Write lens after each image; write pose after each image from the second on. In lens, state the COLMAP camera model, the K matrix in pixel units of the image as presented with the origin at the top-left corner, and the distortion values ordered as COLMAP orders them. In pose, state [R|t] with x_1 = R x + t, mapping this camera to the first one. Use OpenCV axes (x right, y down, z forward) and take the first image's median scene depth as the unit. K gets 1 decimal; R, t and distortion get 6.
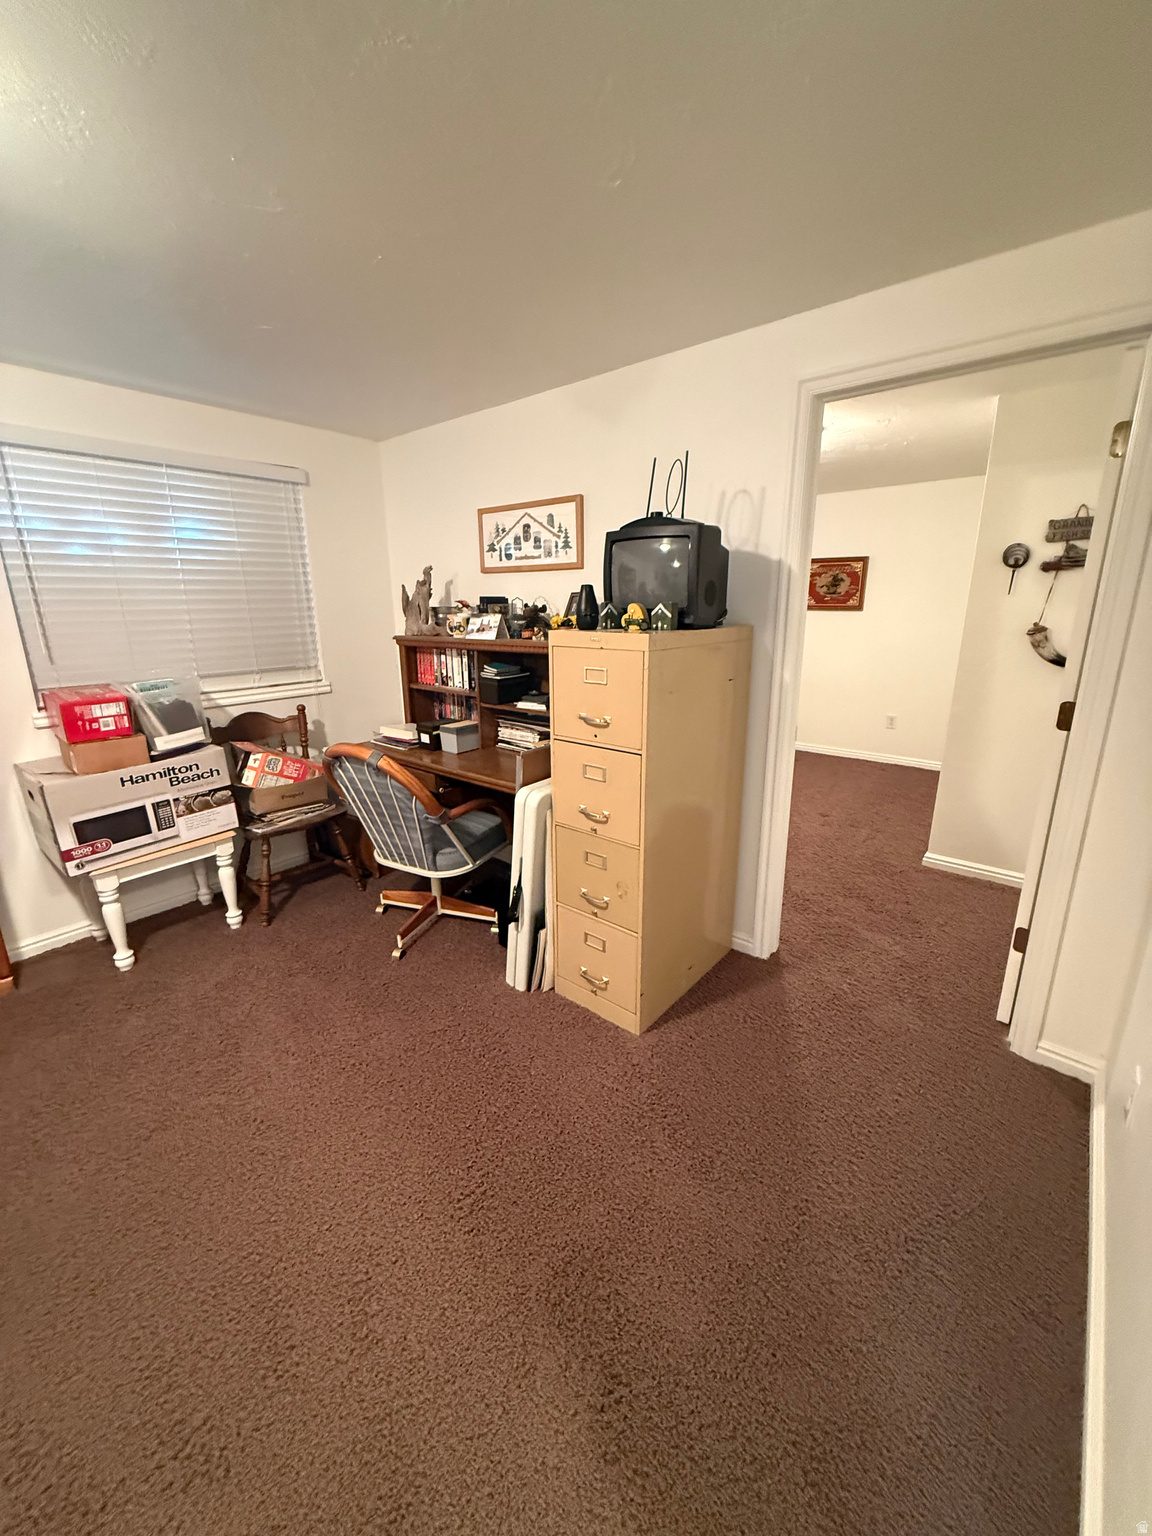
lens RADIAL K [[610.4, 0, 577.6], [0, 610.4, 760.8], [0, 0, 1]] dist [-0.000406, 0.000130]
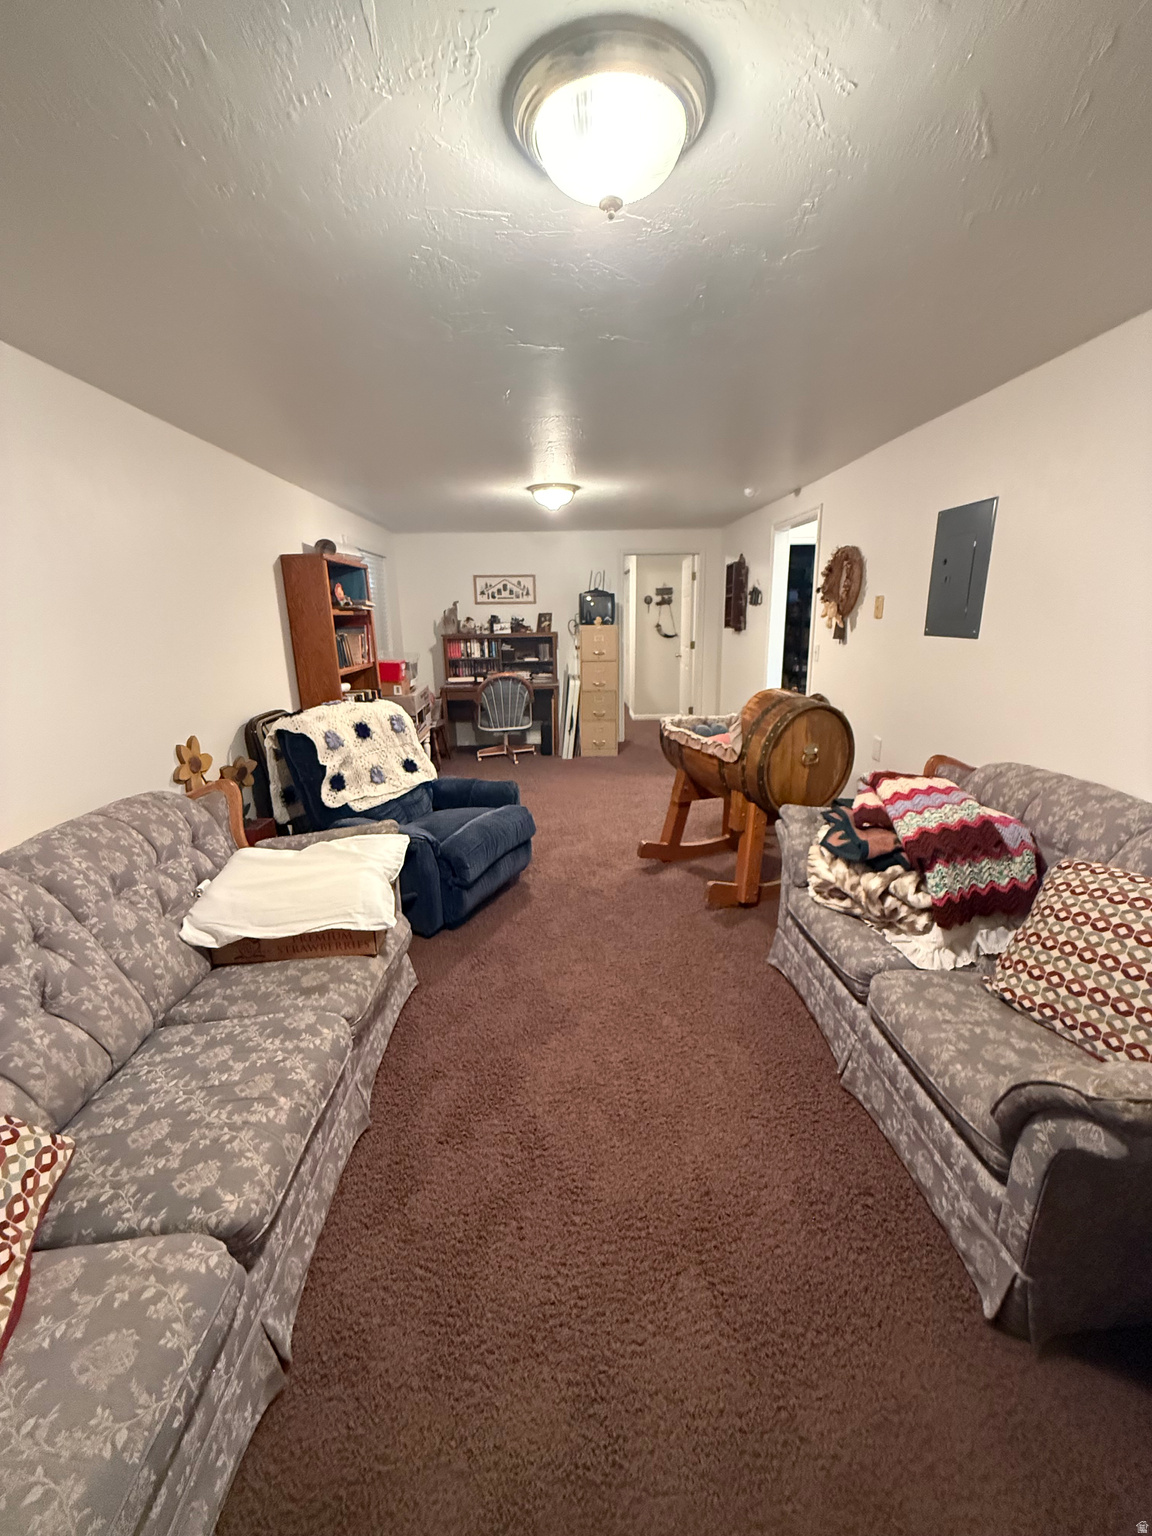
lens RADIAL K [[610.4, 0, 577.6], [0, 610.4, 760.8], [0, 0, 1]] dist [-0.000406, 0.000130]
pose [[0.744368, -0.160176, 0.648274, -1.487568], [0.176606, 0.983460, 0.040210, 0.228860], [-0.643992, 0.084558, 0.760345, -0.885478]]
